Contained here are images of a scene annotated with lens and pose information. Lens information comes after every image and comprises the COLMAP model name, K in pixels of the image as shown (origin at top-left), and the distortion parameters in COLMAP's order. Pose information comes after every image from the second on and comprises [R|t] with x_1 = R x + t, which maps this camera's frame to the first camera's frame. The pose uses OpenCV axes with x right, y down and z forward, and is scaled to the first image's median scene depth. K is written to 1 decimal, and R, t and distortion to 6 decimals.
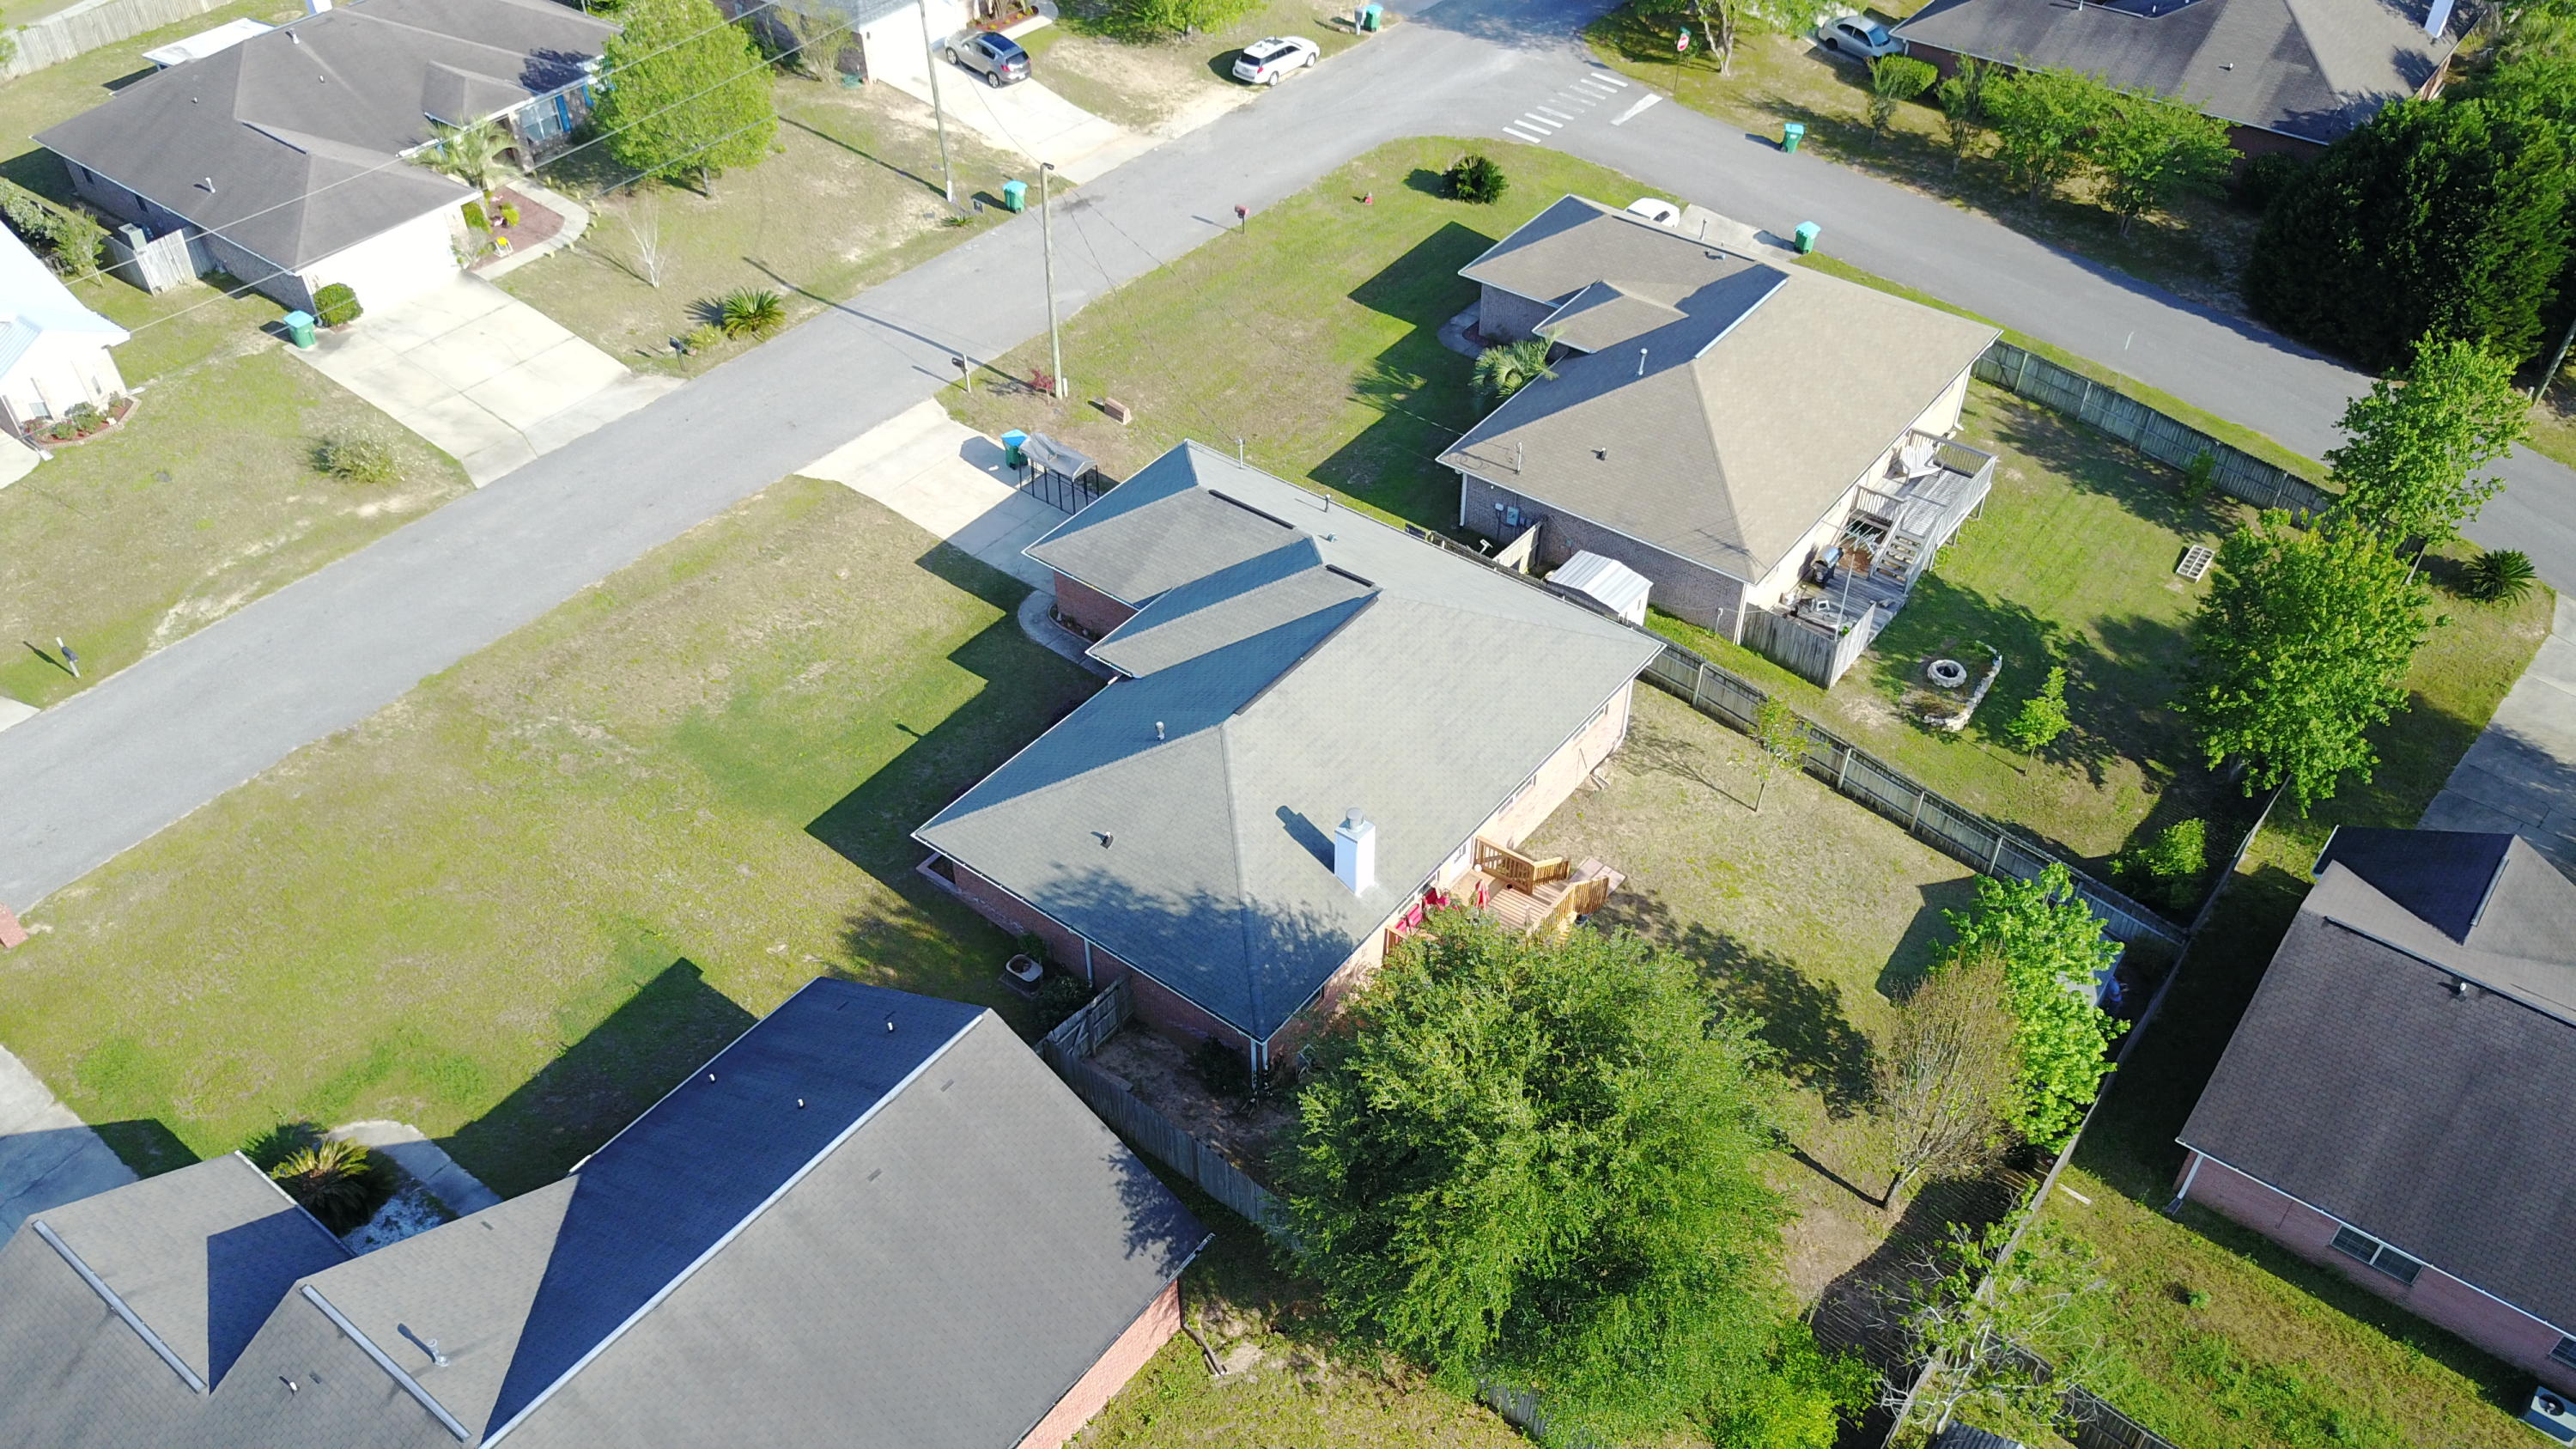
lens RADIAL K [[2058.8, 0, 1296.1], [0, 2058.8, 716.0], [0, 0, 1]] dist [-0.005518, 0.014023]
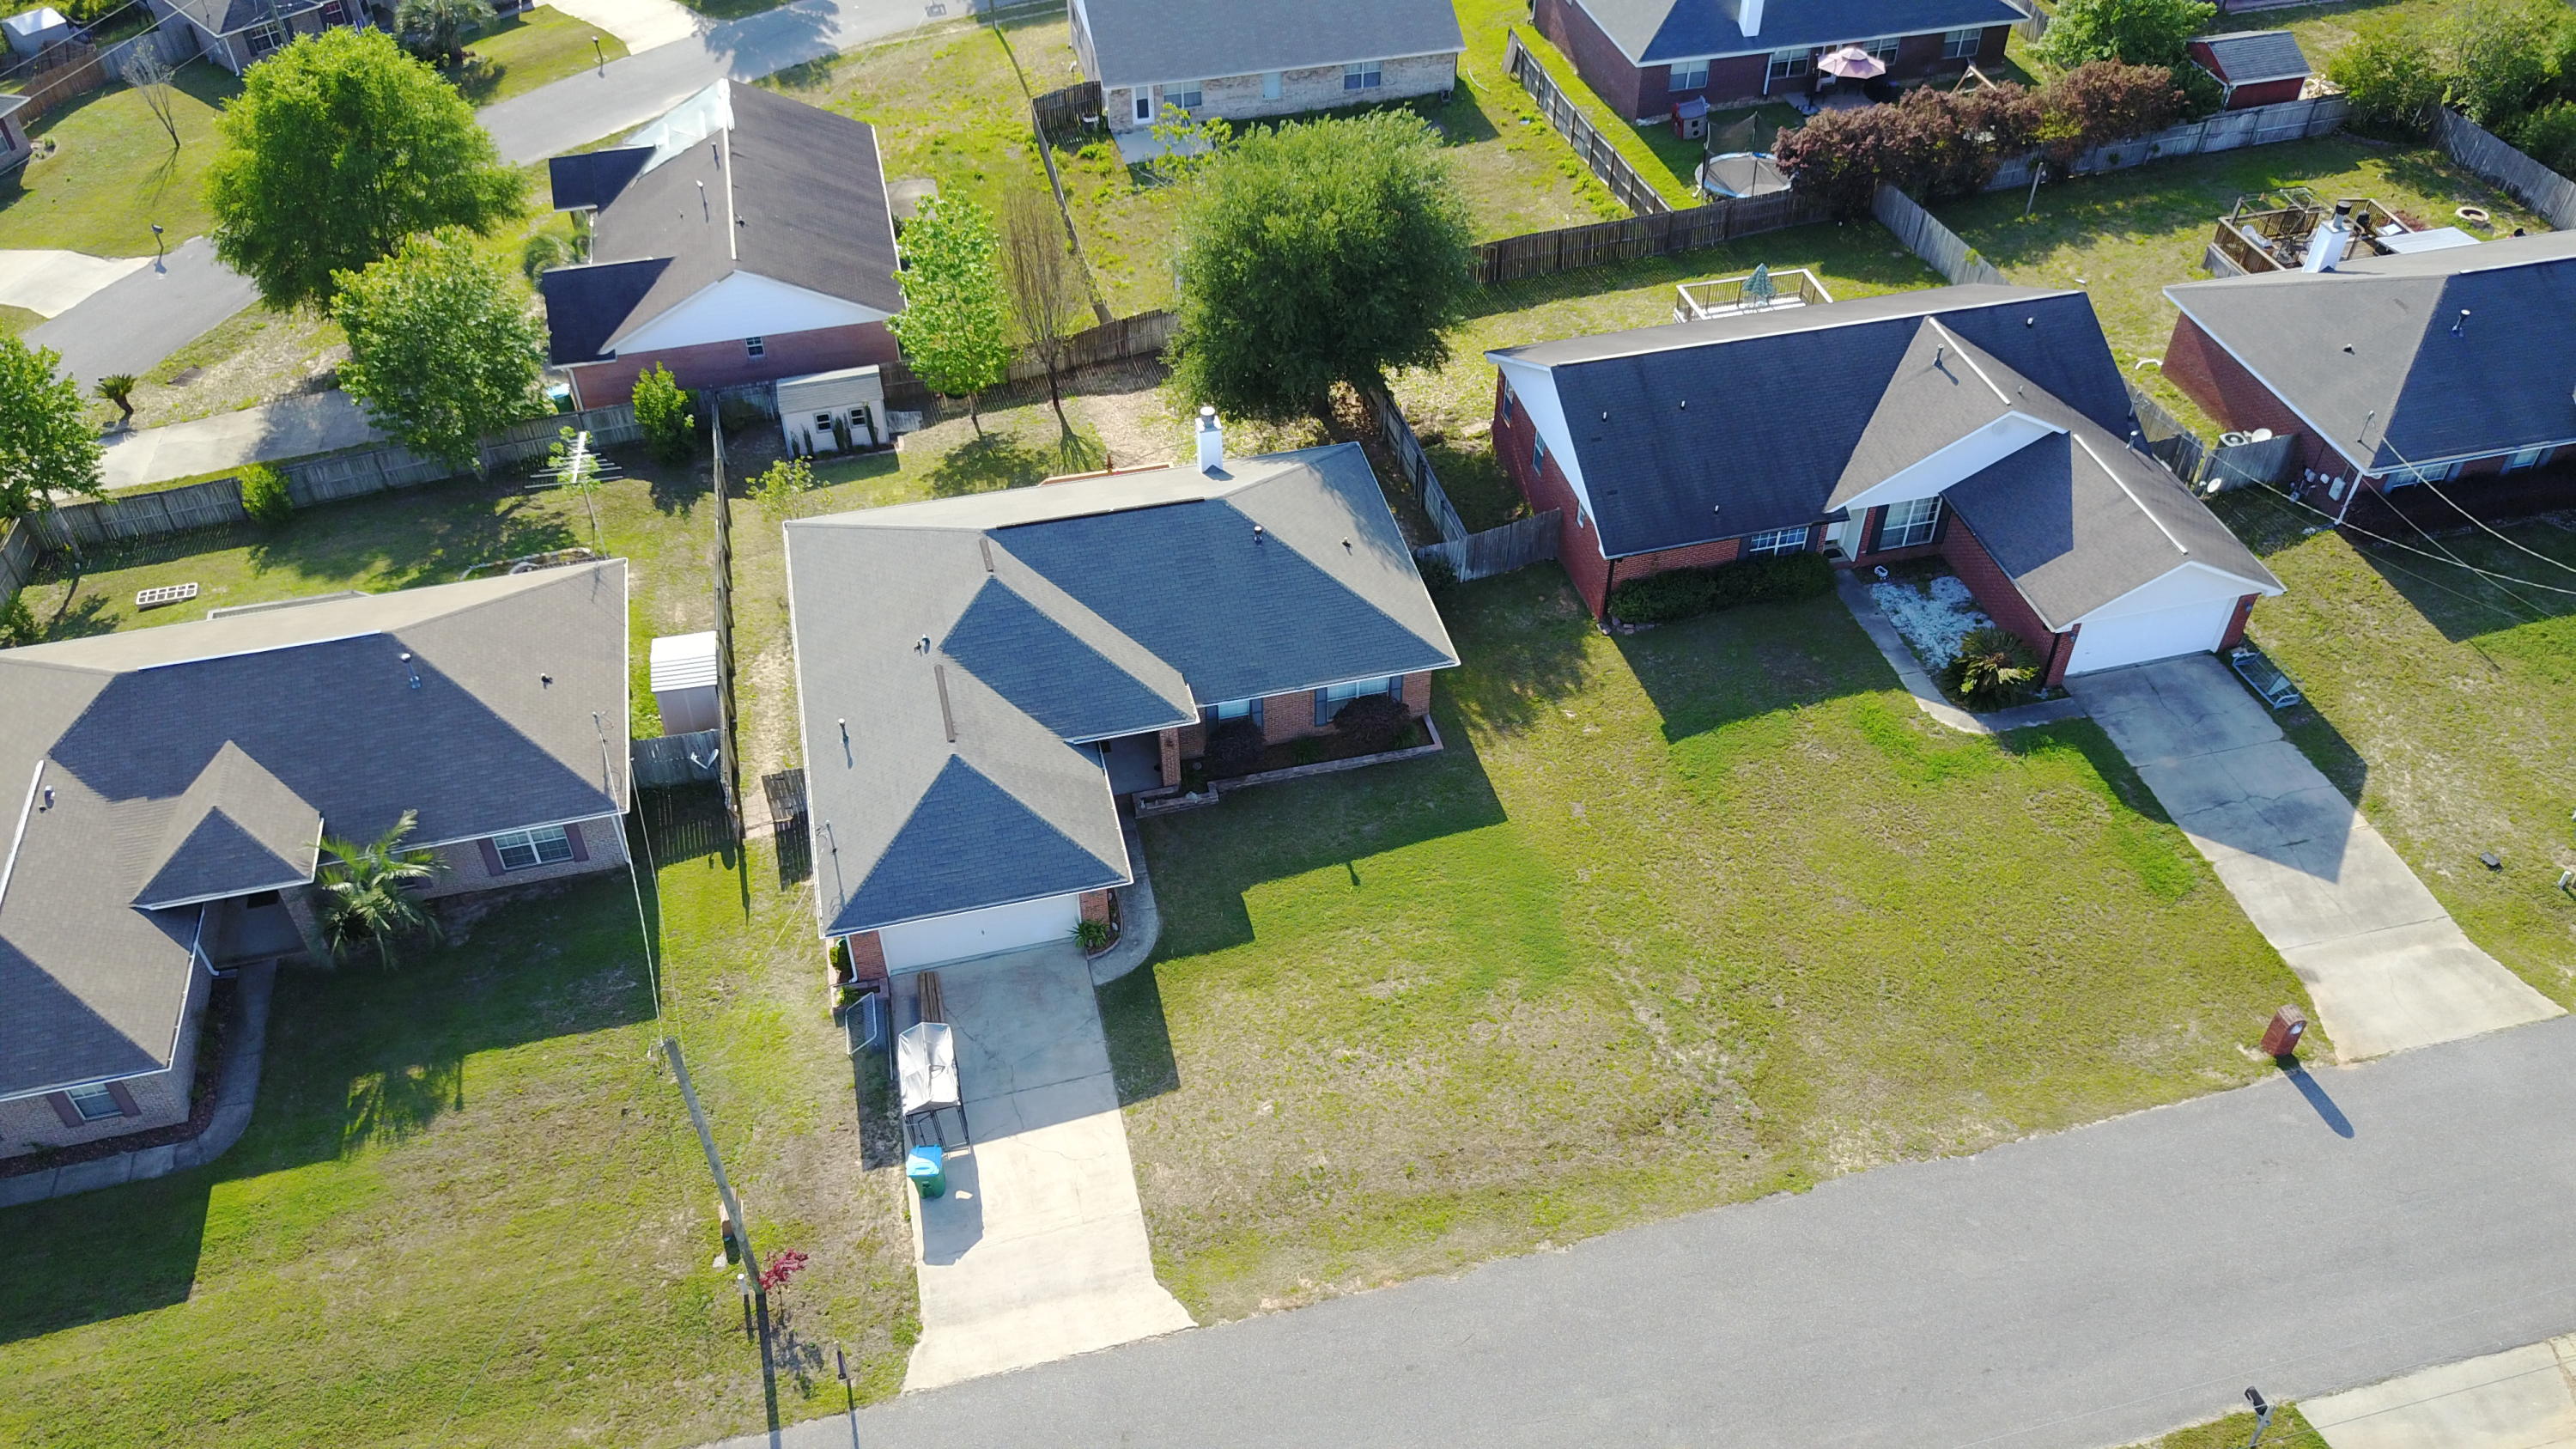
lens RADIAL K [[2044.3, 0, 1297.3], [0, 2044.3, 726.7], [0, 0, 1]] dist [-0.004446, 0.010457]
pose [[-0.782159, -0.401482, 0.476486, -0.536605], [0.422522, 0.220276, 0.879178, -0.764402], [-0.457933, 0.888983, -0.002656, 0.877480]]
